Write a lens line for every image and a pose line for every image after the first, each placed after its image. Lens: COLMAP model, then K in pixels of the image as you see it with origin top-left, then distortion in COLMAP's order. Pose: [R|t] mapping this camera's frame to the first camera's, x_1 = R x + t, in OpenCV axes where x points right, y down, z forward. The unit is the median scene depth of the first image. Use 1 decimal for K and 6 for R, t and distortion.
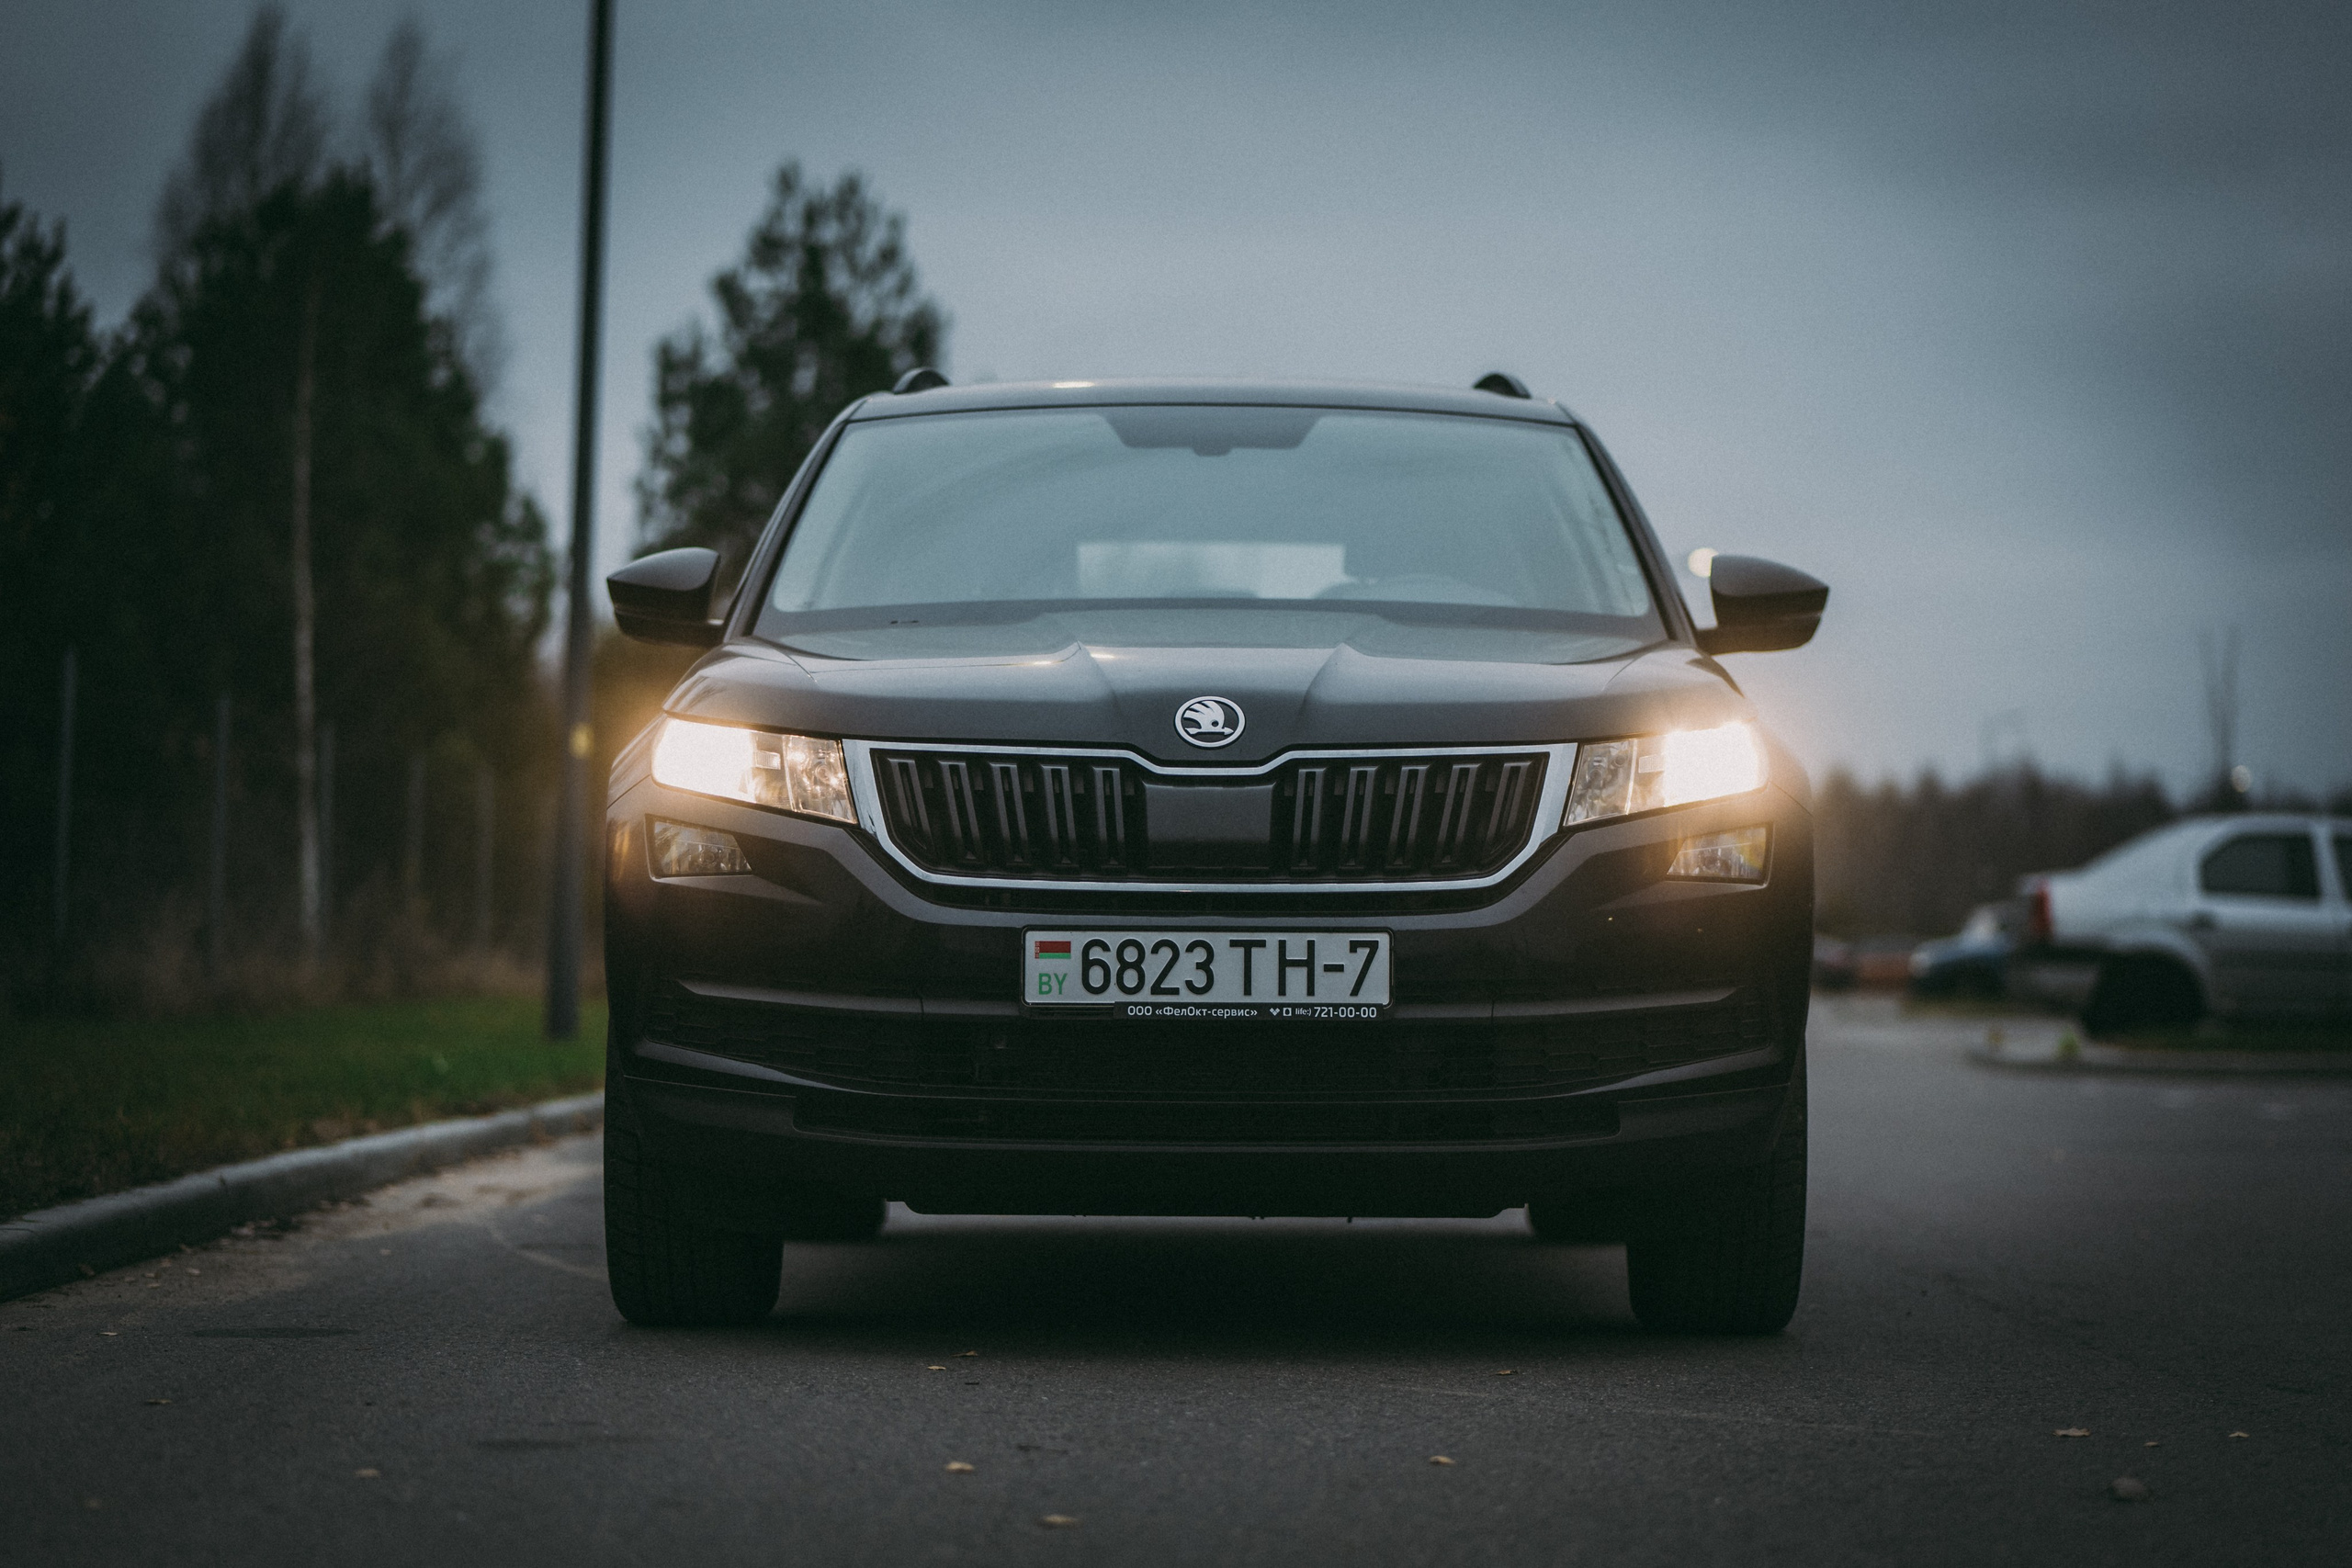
lens RADIAL K [[5656.0, 0, 1185.5], [0, 5656.0, 818.3], [0, 0, 1]] dist [-0.015932, 0.164651]
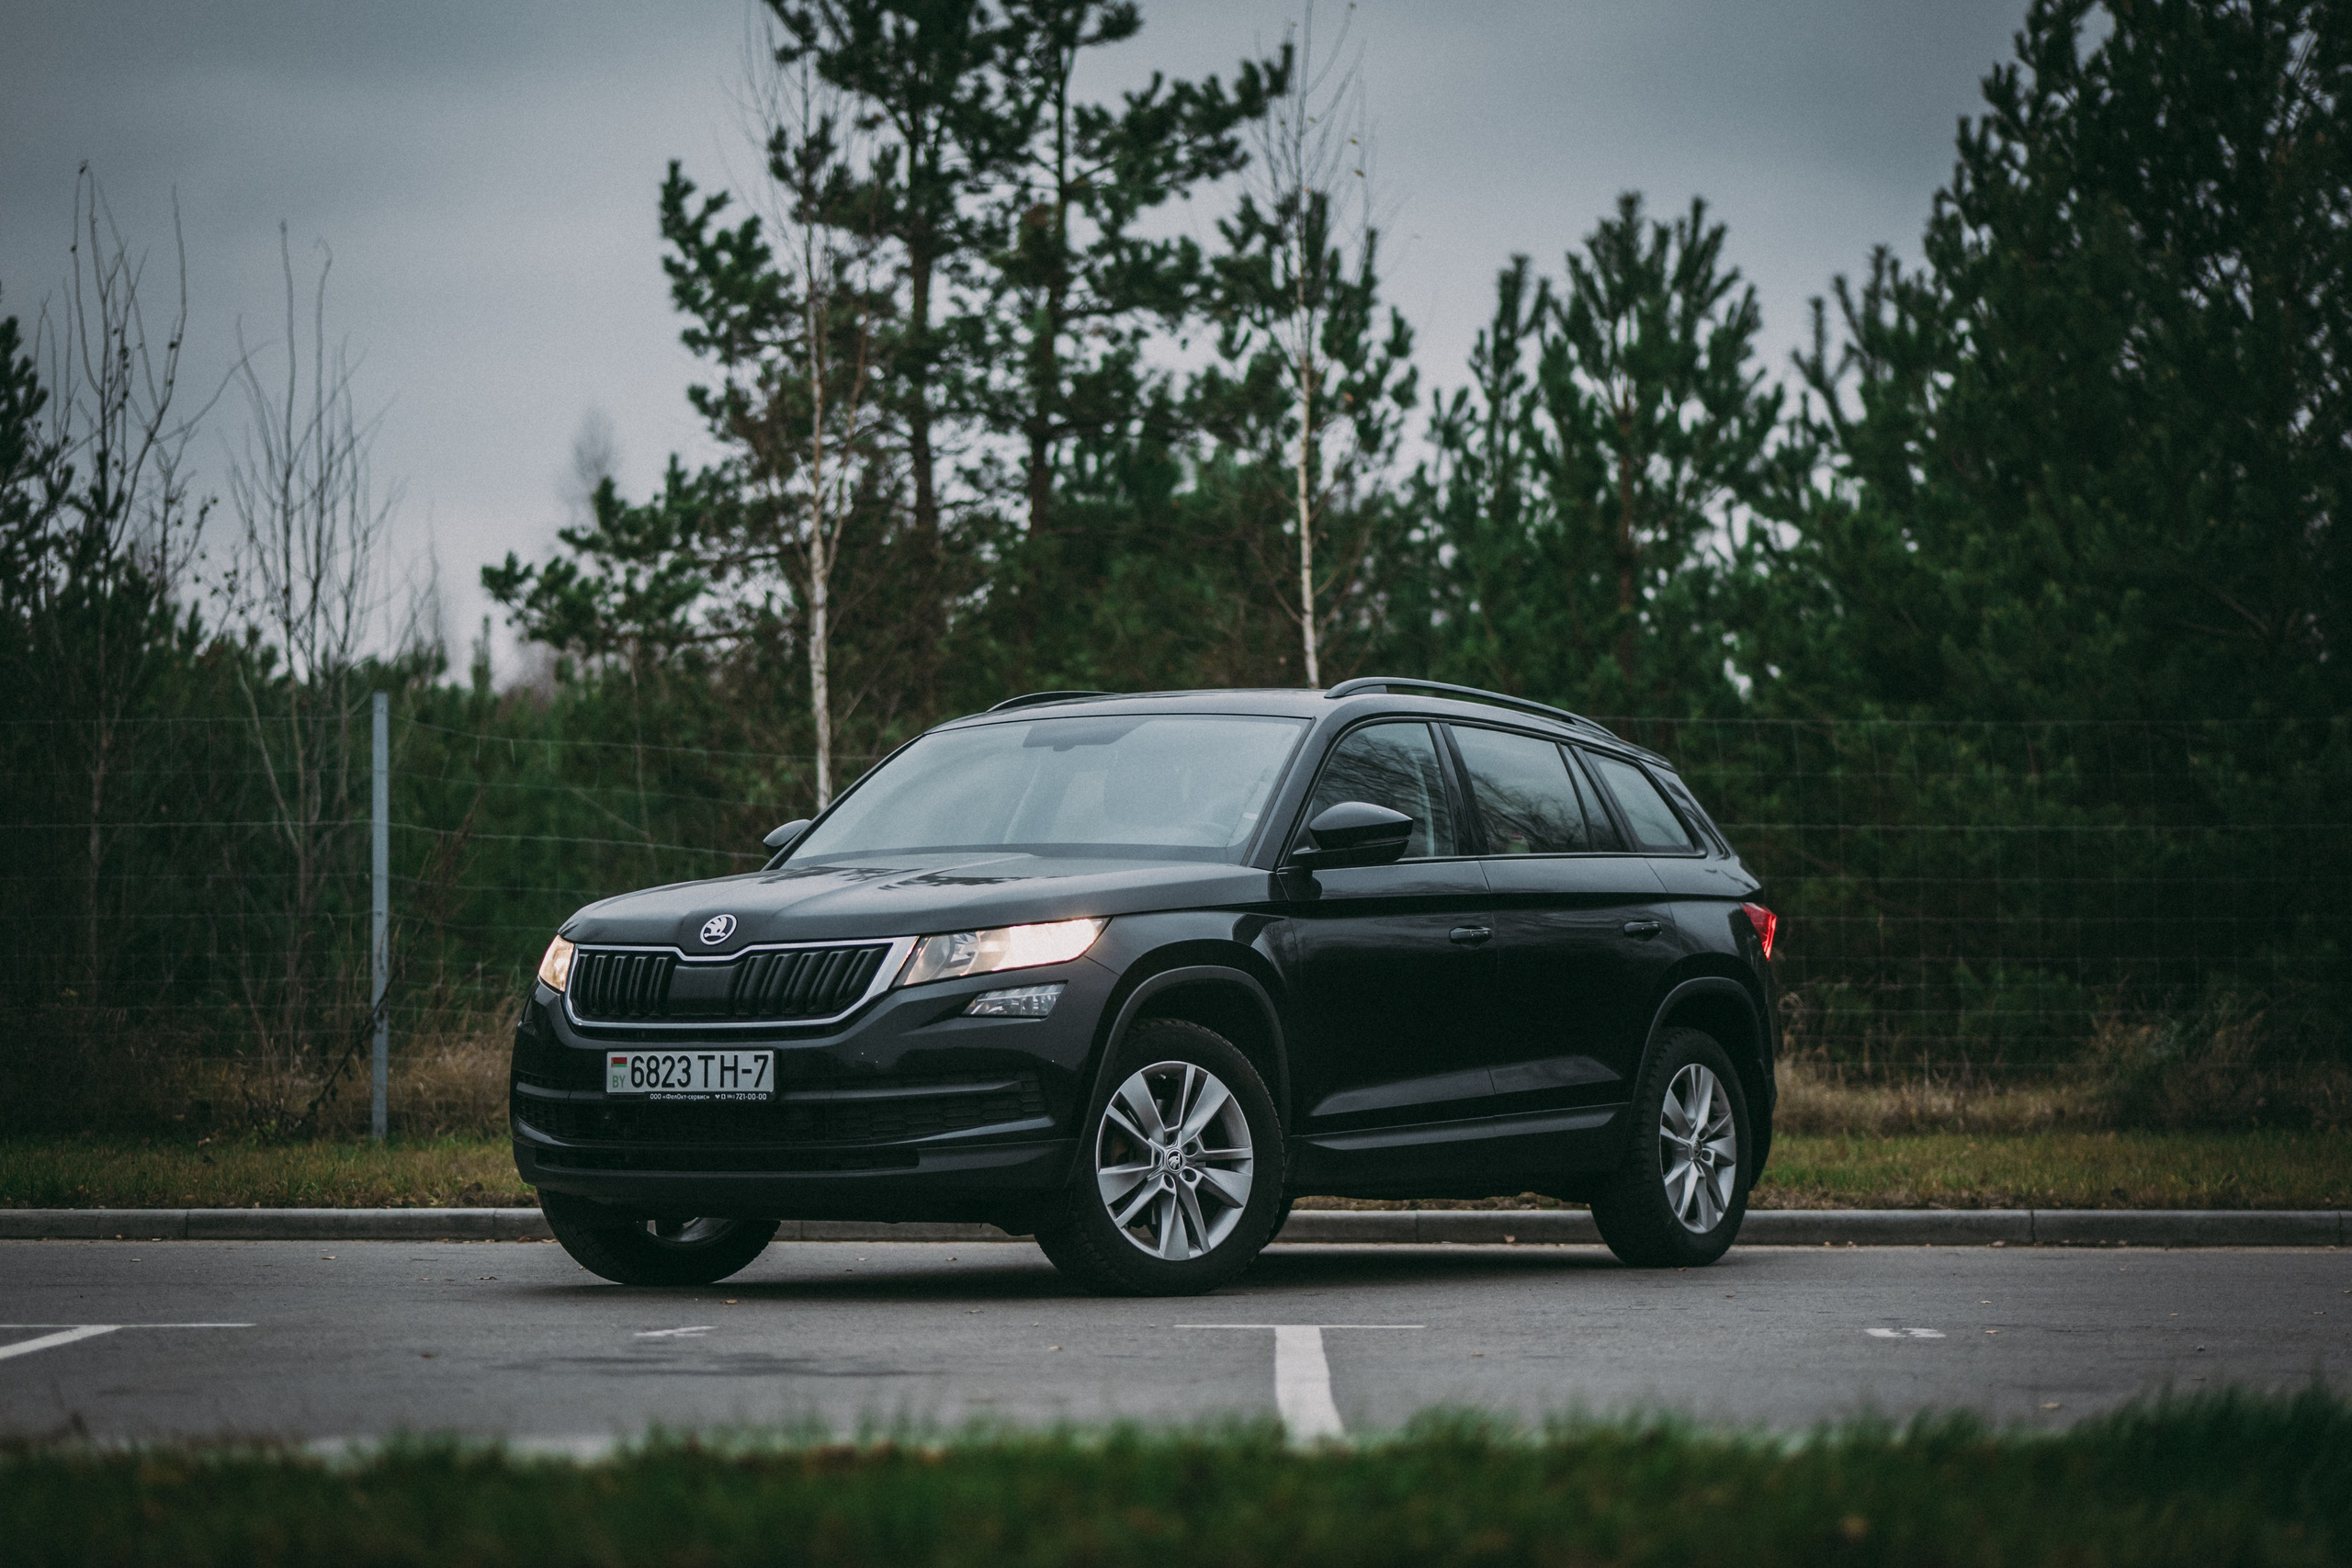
lens RADIAL K [[5656.0, 0, 1185.5], [0, 5656.0, 818.3], [0, 0, 1]] dist [-0.015932, 0.164651]
pose [[0.841024, -0.033673, -0.539949, 1.078625], [0.020691, 0.999333, -0.030093, 0.003990], [0.540602, 0.014137, 0.841160, -0.387773]]
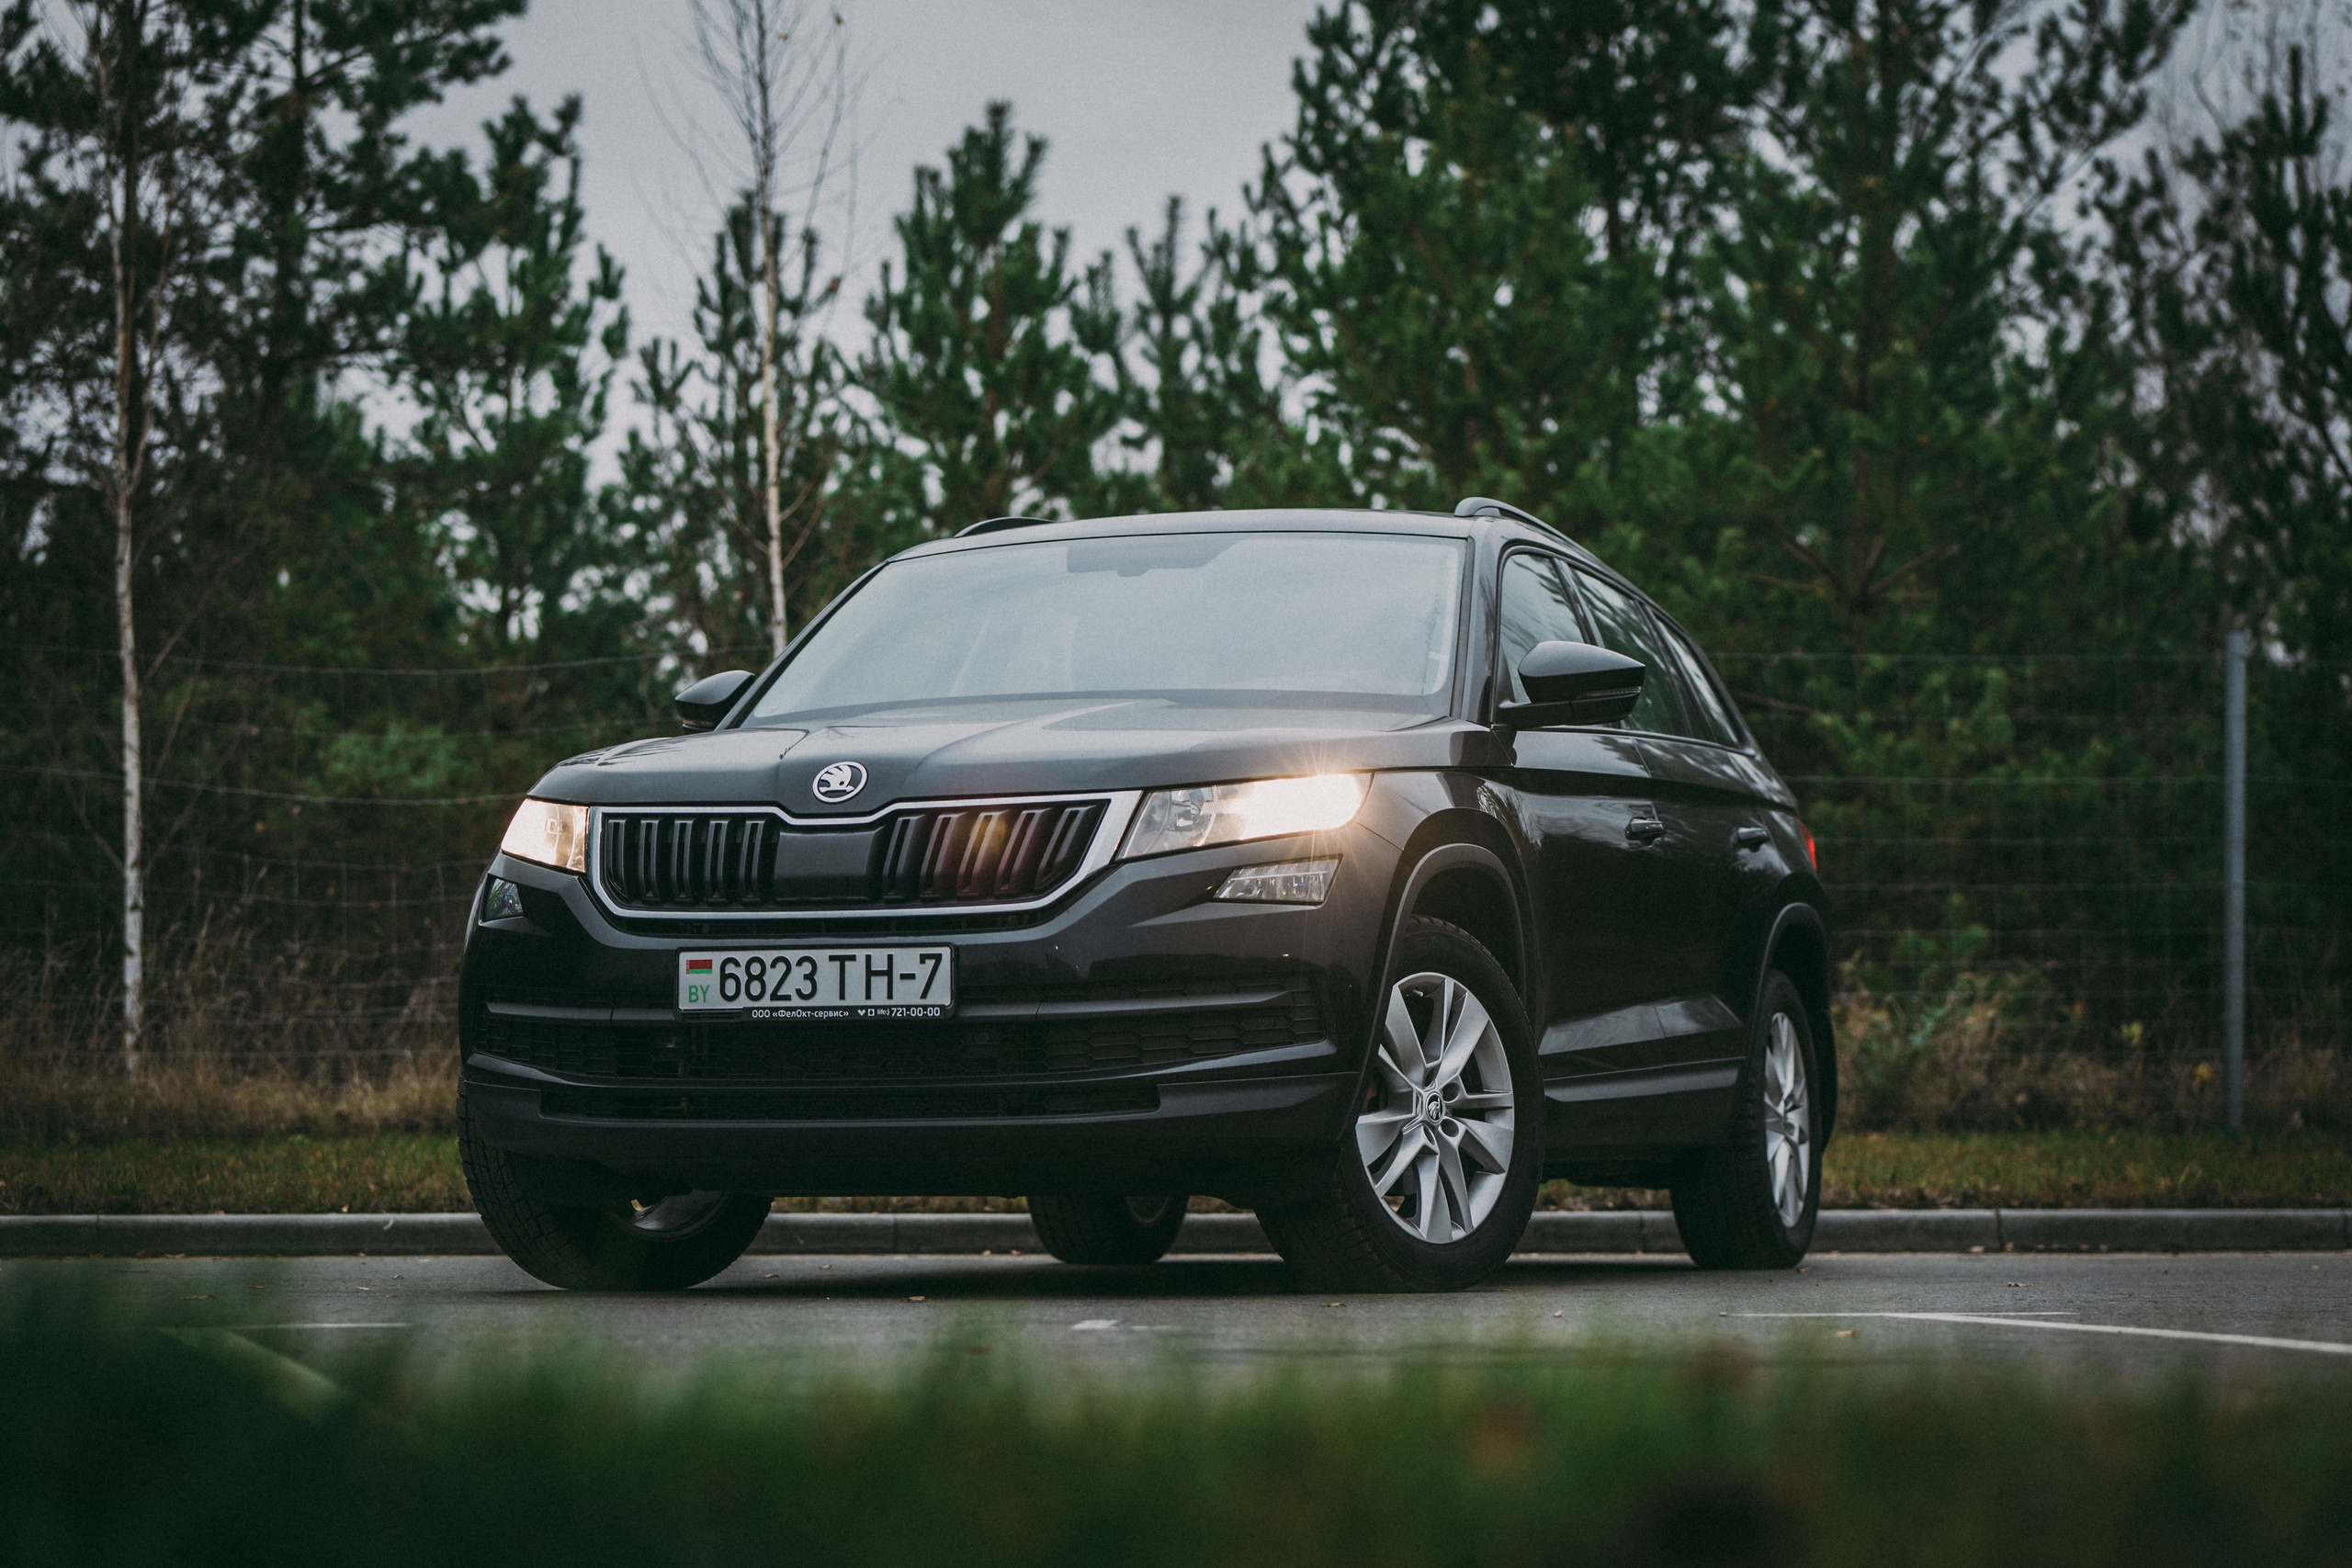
lens RADIAL K [[5656.0, 0, 1185.5], [0, 5656.0, 818.3], [0, 0, 1]] dist [-0.015932, 0.164651]
pose [[0.942990, -0.031358, -0.331340, 0.493313], [0.018431, 0.998944, -0.042085, 0.045082], [0.332310, 0.033579, 0.942572, -0.144461]]
